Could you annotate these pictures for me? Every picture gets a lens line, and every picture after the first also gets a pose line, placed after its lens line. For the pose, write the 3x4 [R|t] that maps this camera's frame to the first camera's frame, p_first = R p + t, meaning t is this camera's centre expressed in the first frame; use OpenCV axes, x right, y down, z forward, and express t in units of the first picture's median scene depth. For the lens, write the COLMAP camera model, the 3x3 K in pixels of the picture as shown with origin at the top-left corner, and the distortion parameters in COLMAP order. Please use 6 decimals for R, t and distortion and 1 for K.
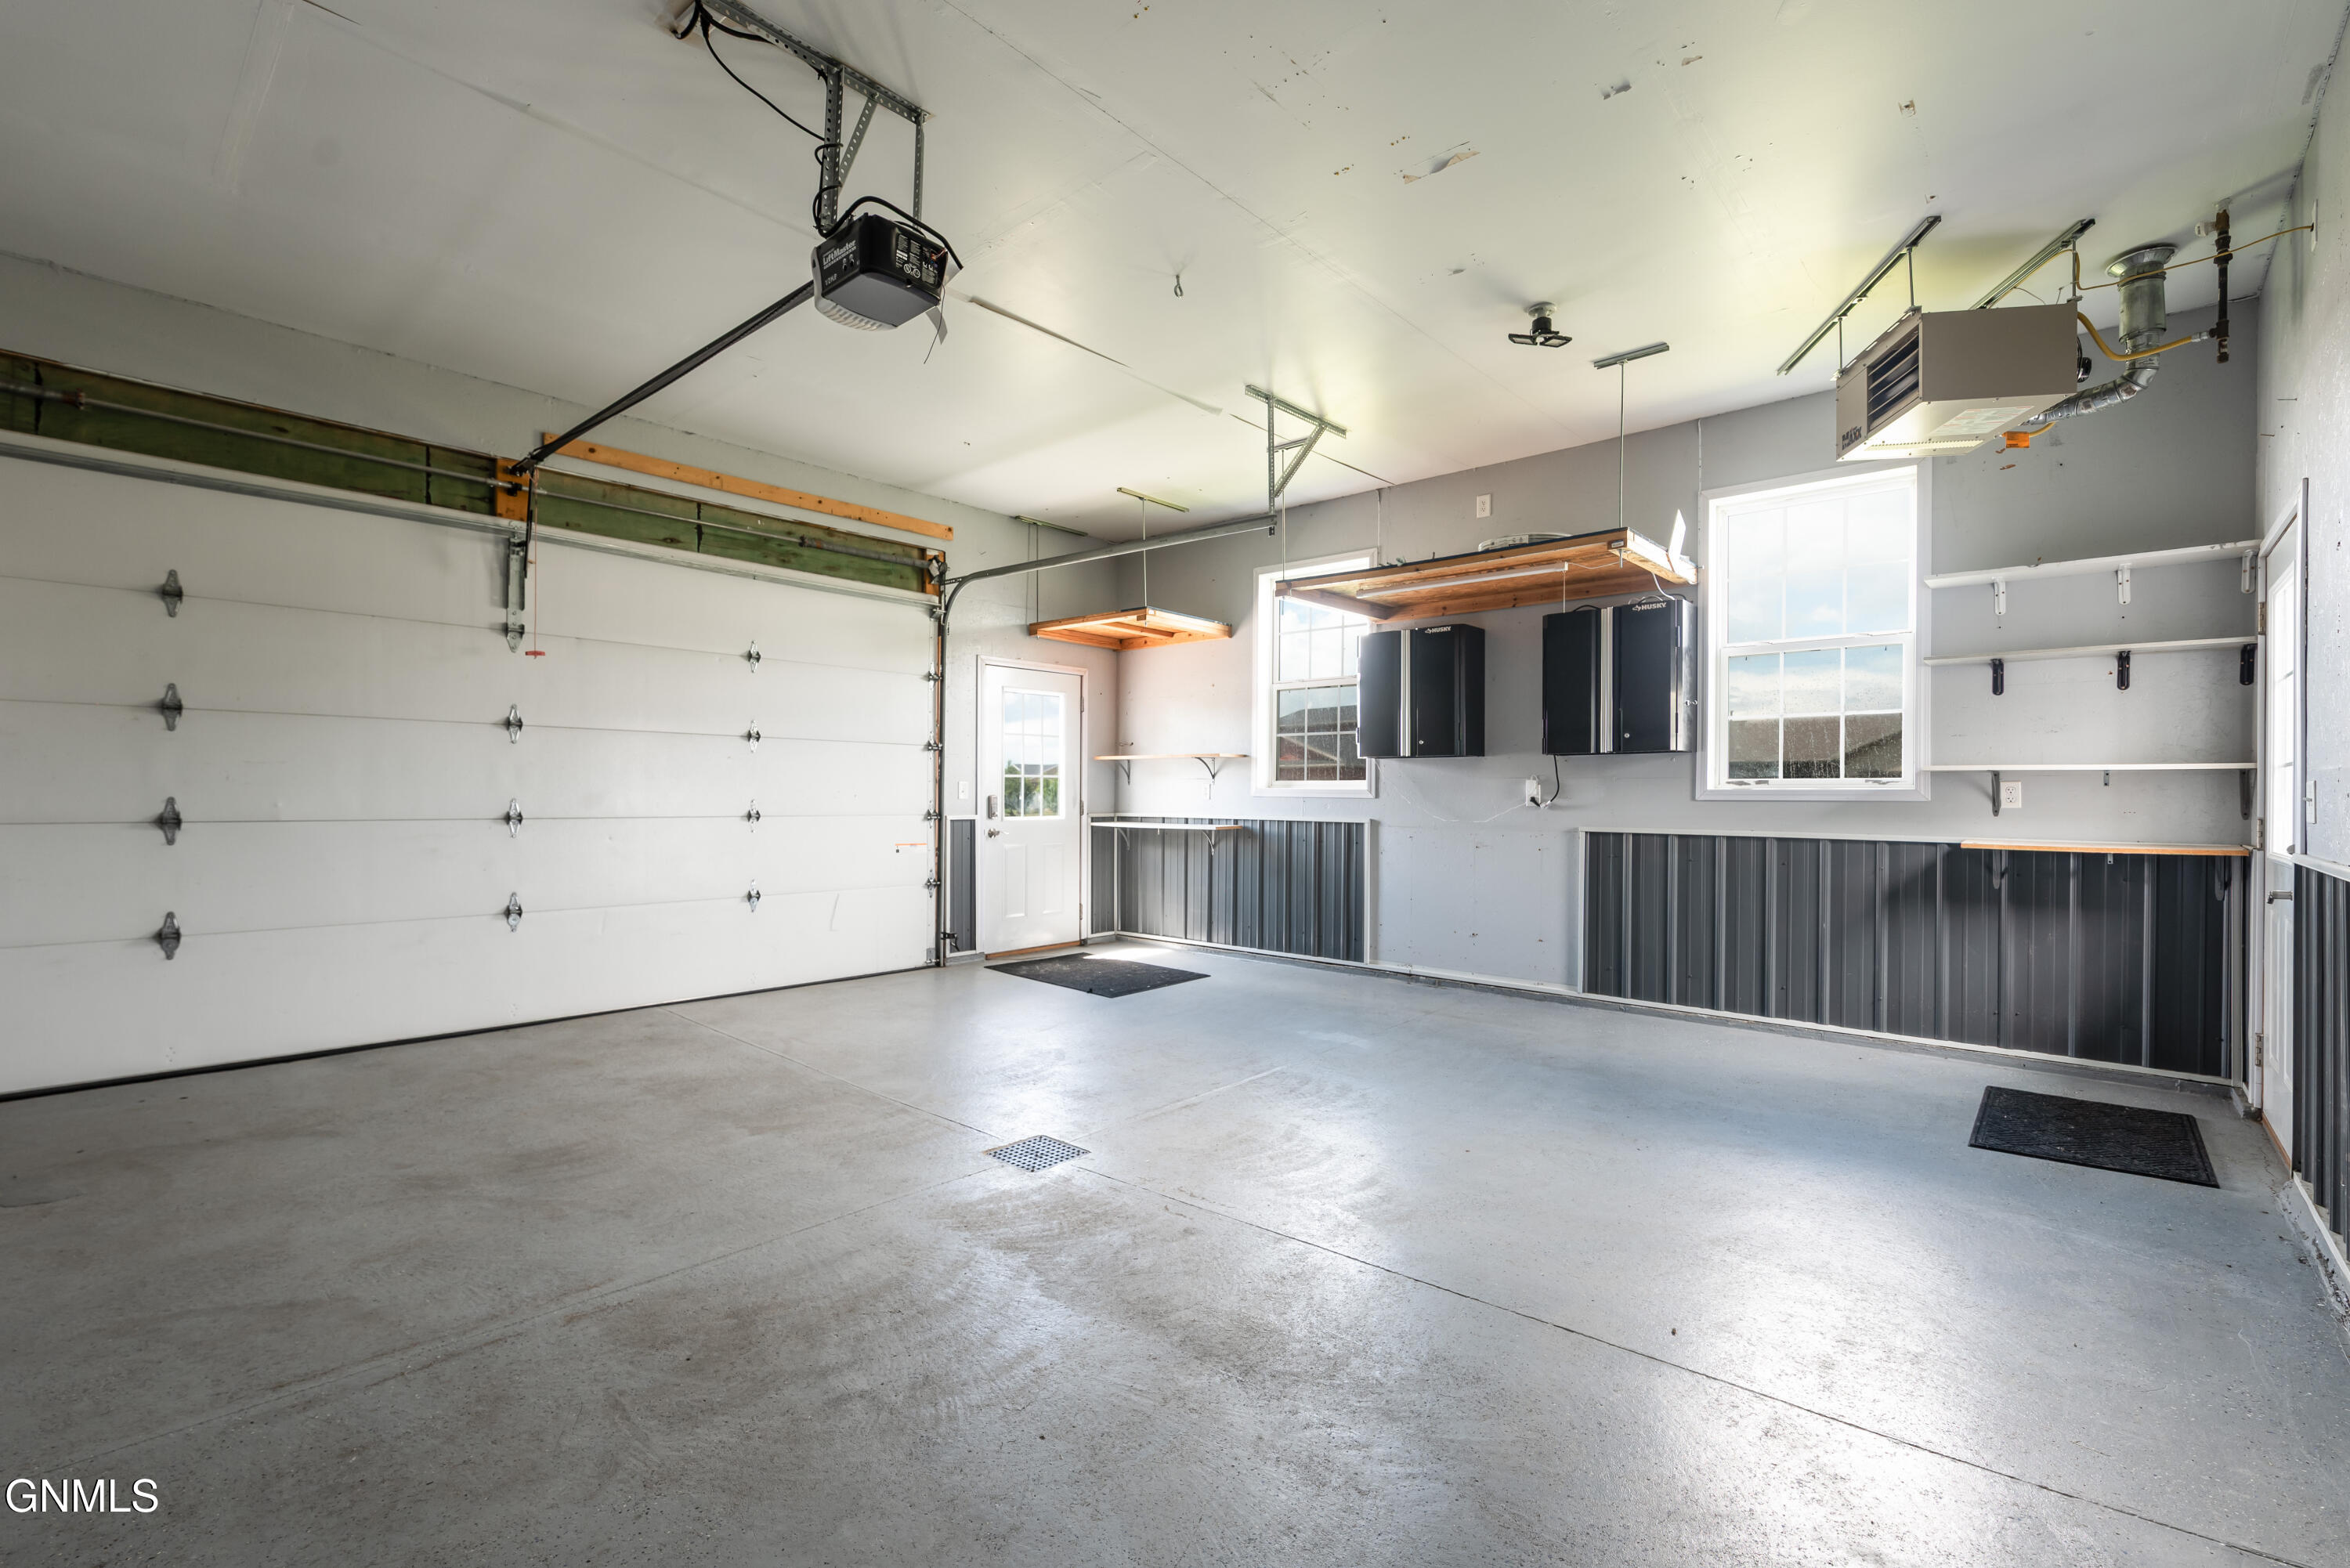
lens RADIAL K [[1024.7, 0, 1183.4], [0, 1024.7, 797.0], [0, 0, 1]] dist [-0.003327, -0.000613]
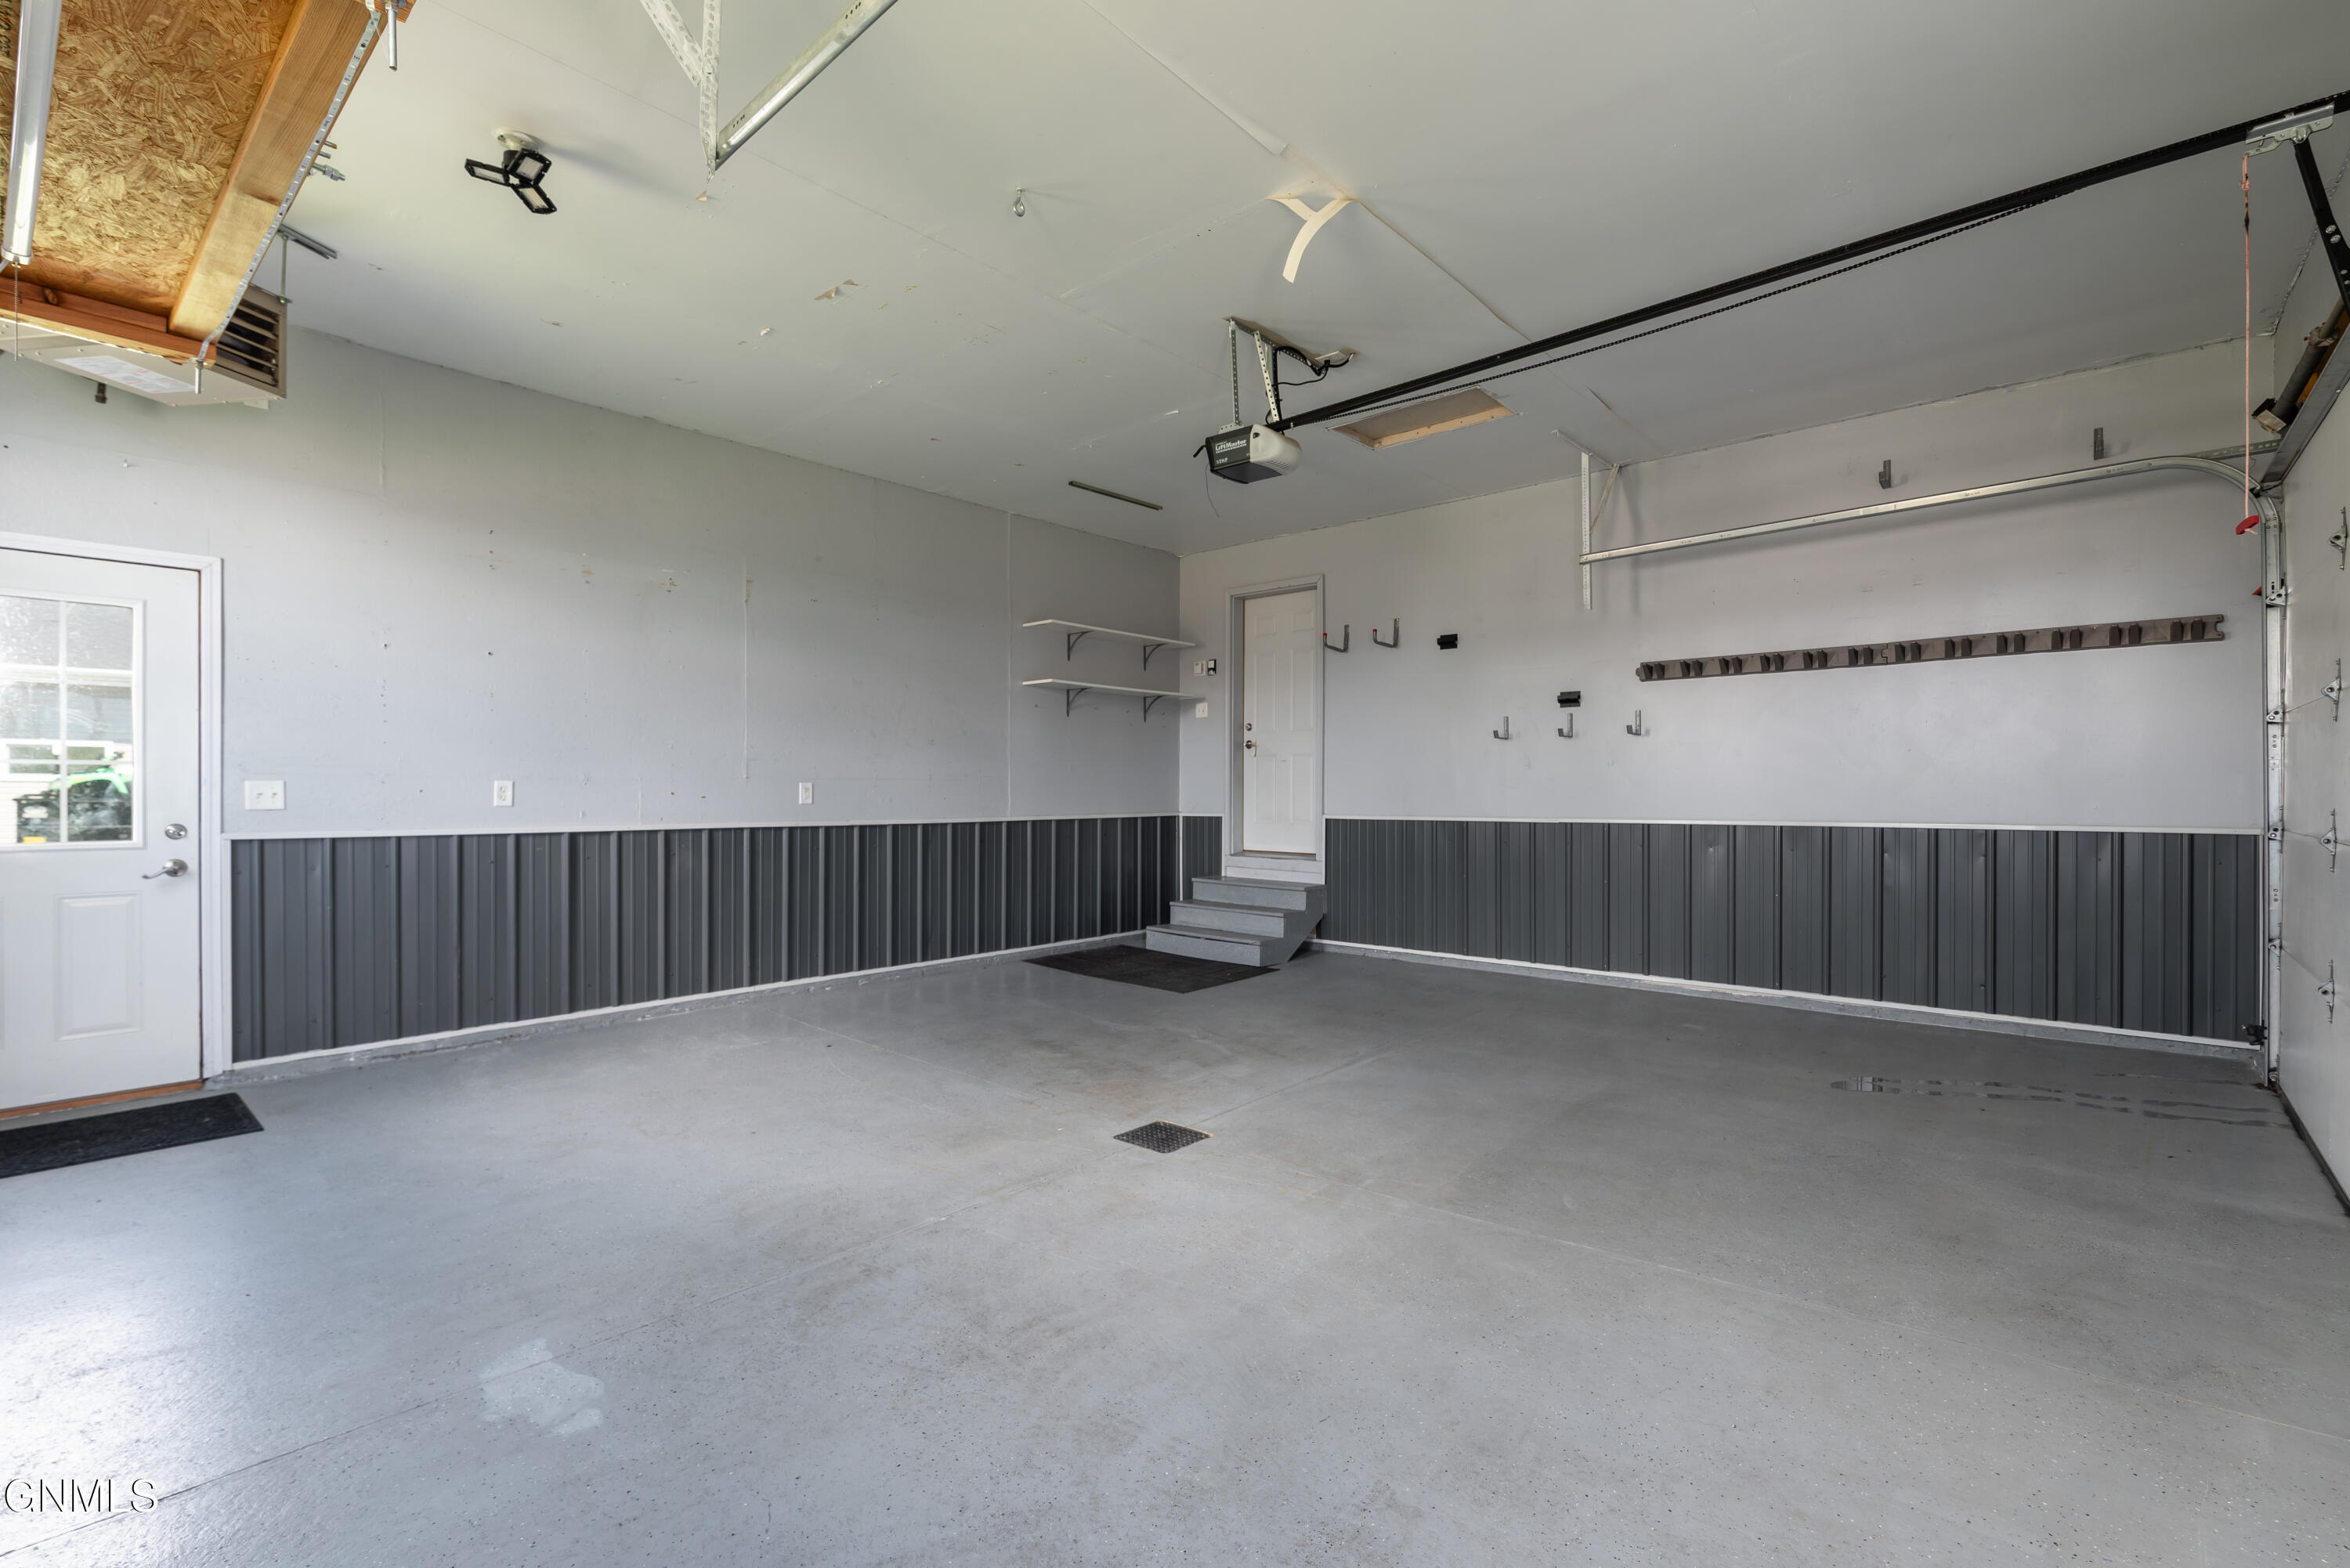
lens RADIAL K [[1024.7, 0, 1183.4], [0, 1024.7, 797.0], [0, 0, 1]] dist [-0.003327, -0.000613]
pose [[-0.999994, -0.001625, -0.003159, -0.148141], [-0.001634, 0.999995, 0.002792, -0.005416], [0.003154, 0.002797, -0.999991, 1.910769]]
